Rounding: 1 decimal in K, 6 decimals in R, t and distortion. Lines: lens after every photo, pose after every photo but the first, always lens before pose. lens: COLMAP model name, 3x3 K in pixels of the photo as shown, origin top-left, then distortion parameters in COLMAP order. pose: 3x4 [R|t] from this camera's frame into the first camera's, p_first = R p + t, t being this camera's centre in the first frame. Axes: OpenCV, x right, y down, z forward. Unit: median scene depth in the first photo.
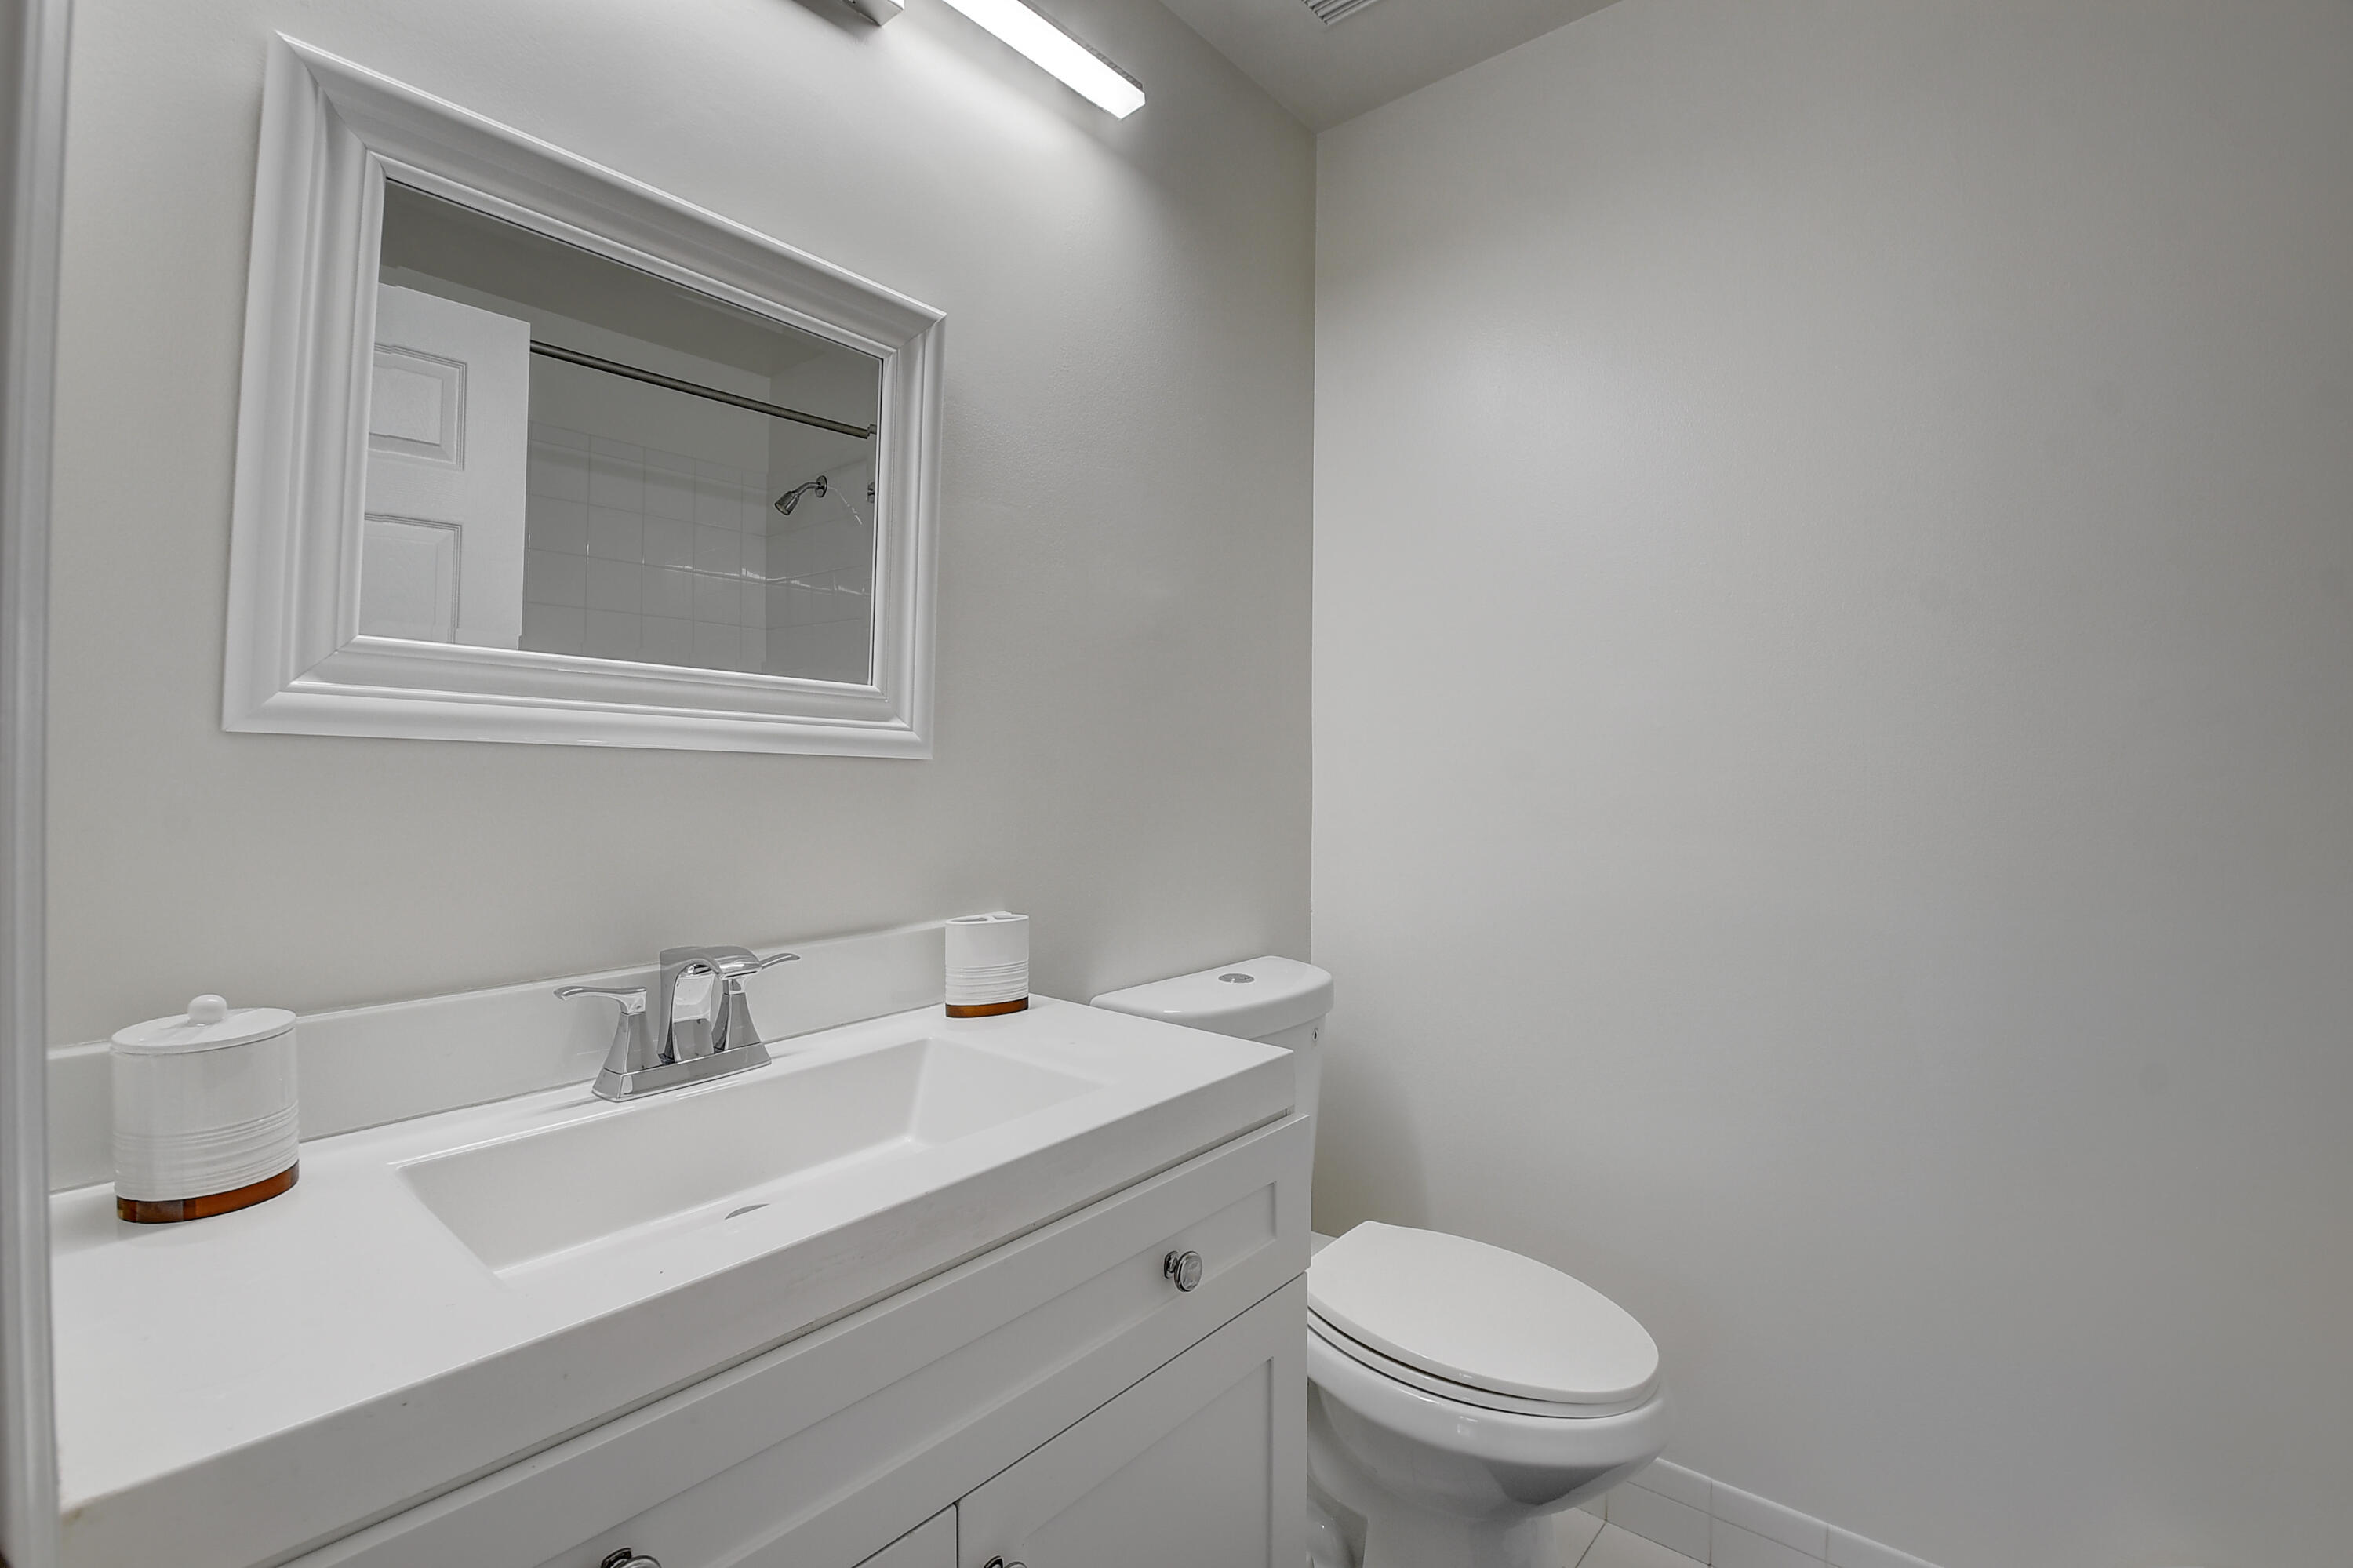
lens RADIAL K [[1034.7, 0, 1167.9], [0, 1034.7, 762.5], [0, 0, 1]] dist [0.007816, -0.018056]
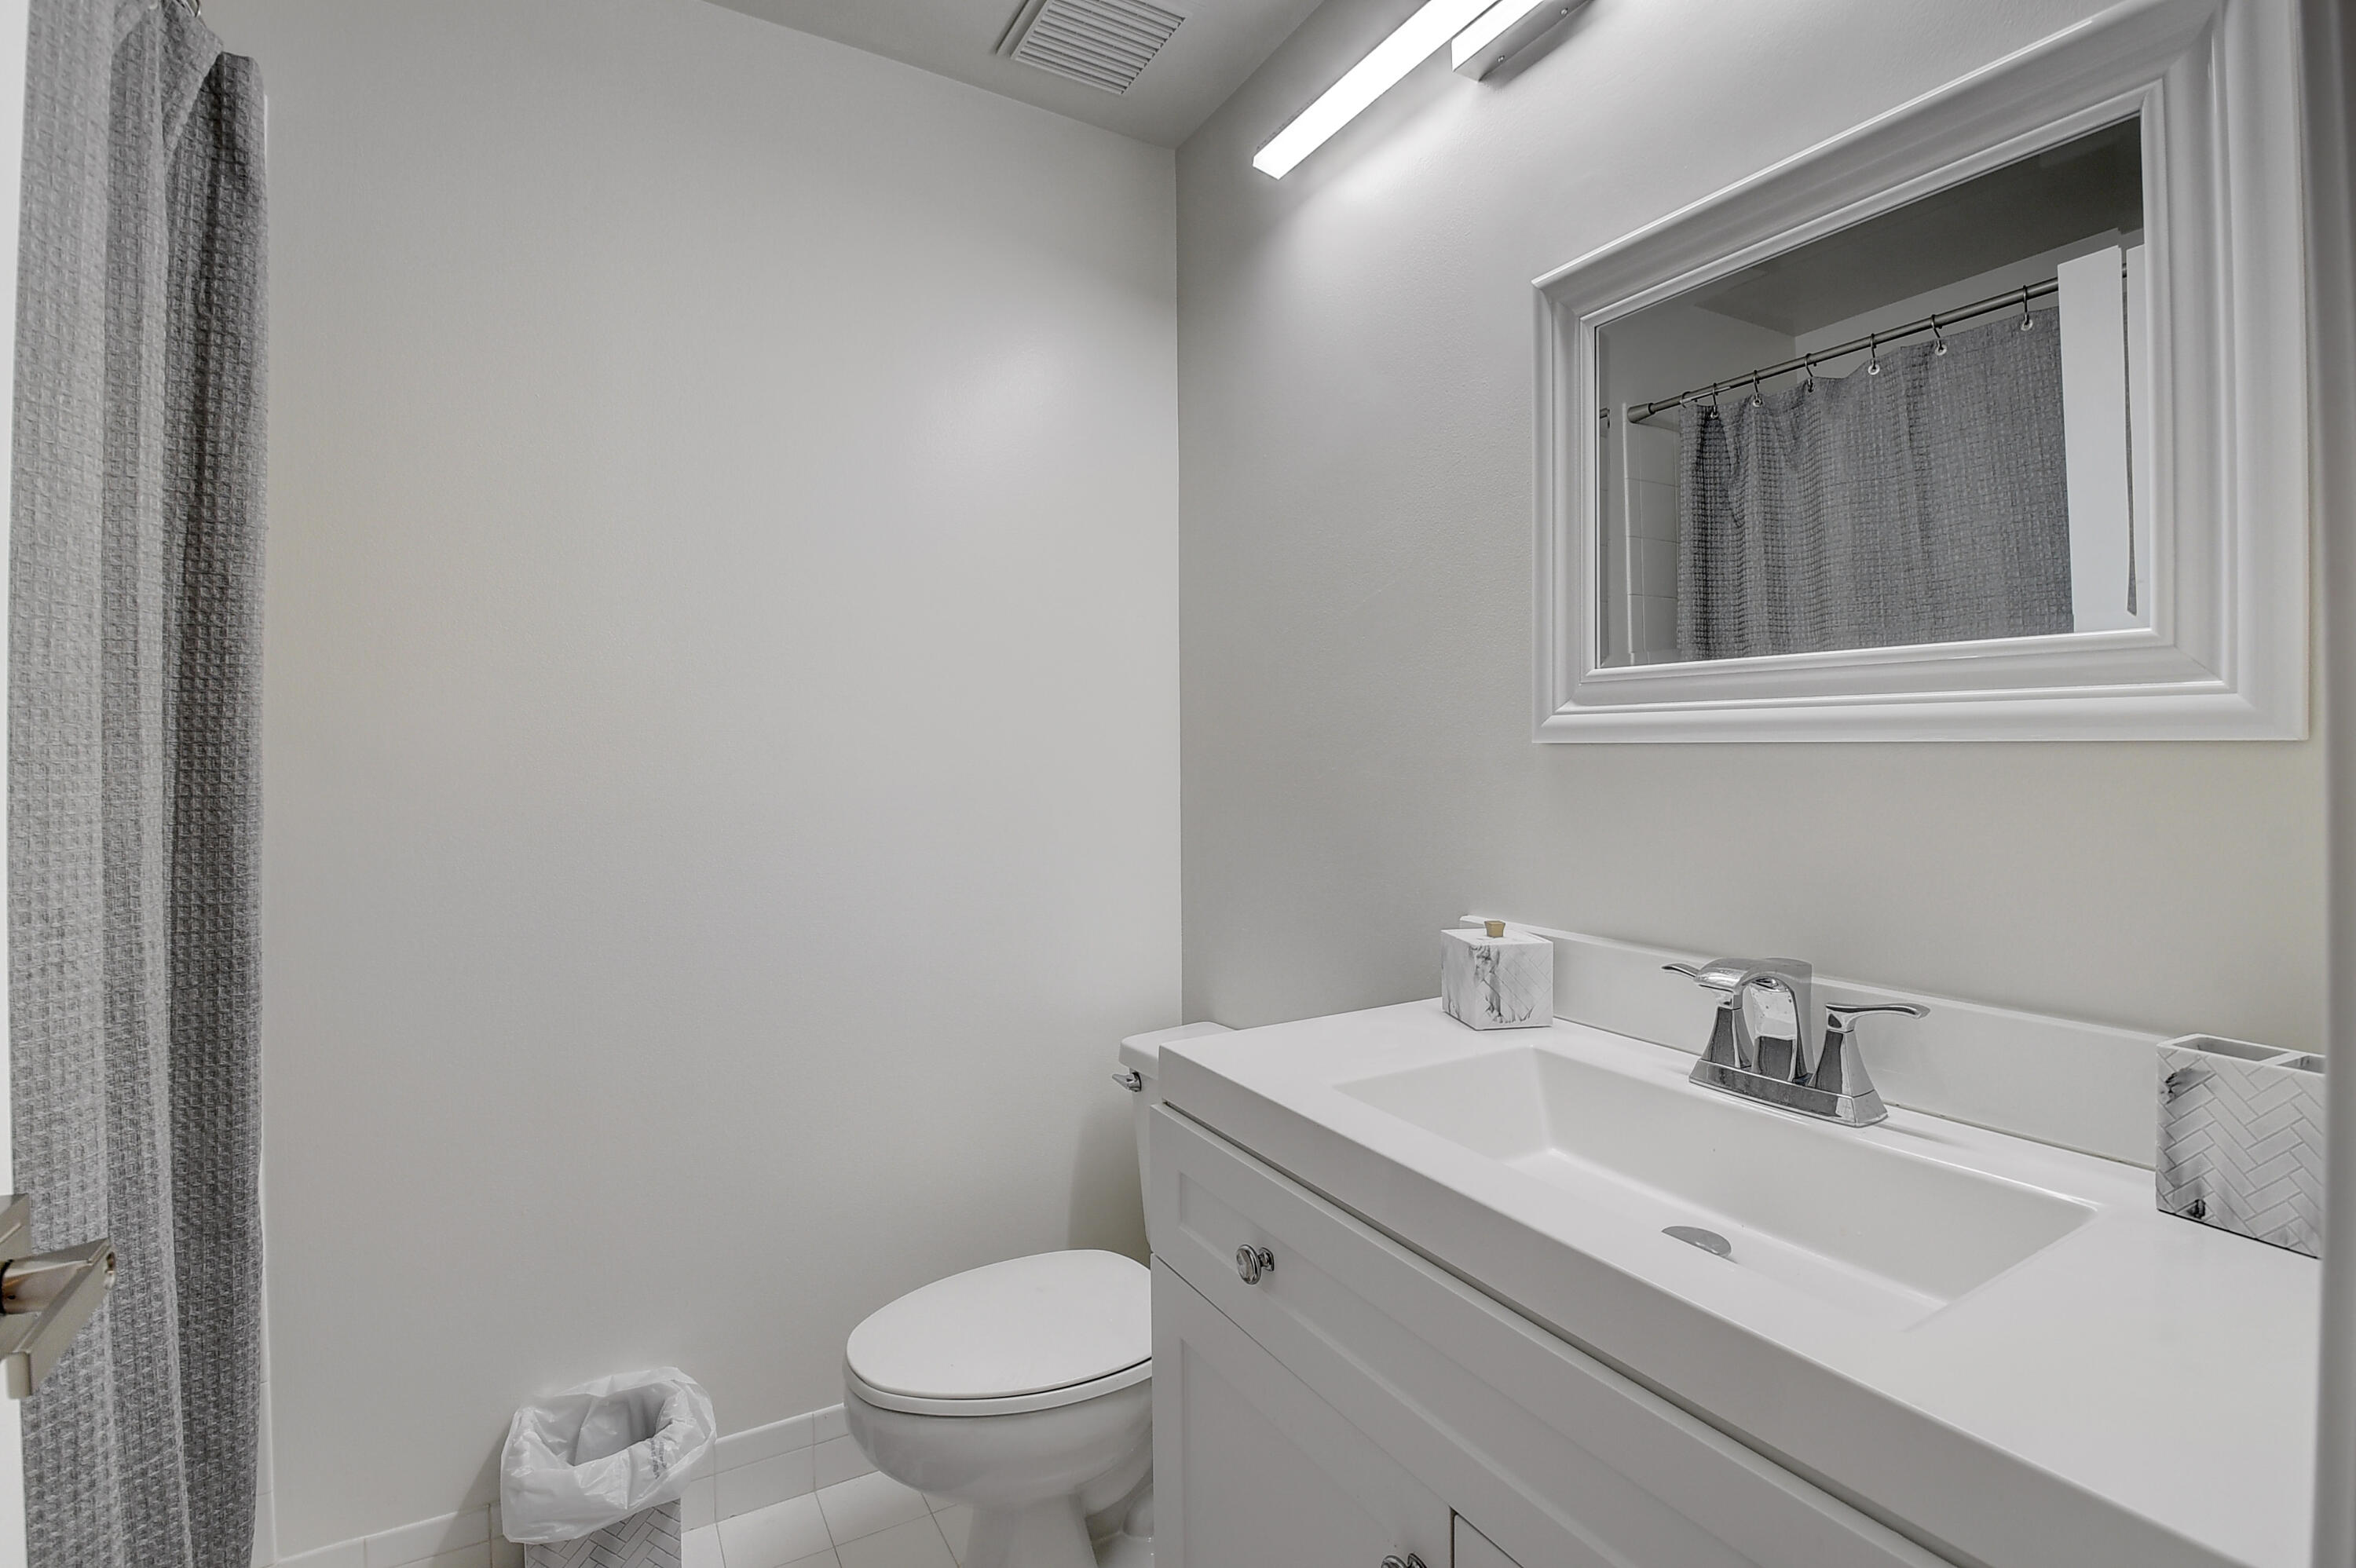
lens RADIAL K [[1035.9, 0, 1169.3], [0, 1035.9, 762.4], [0, 0, 1]] dist [0.007816, -0.018056]
pose [[-0.330499, -0.011630, -0.943735, 0.672235], [0.008959, 0.999840, -0.015459, 0.016169], [0.943764, -0.013564, -0.330342, 0.880550]]
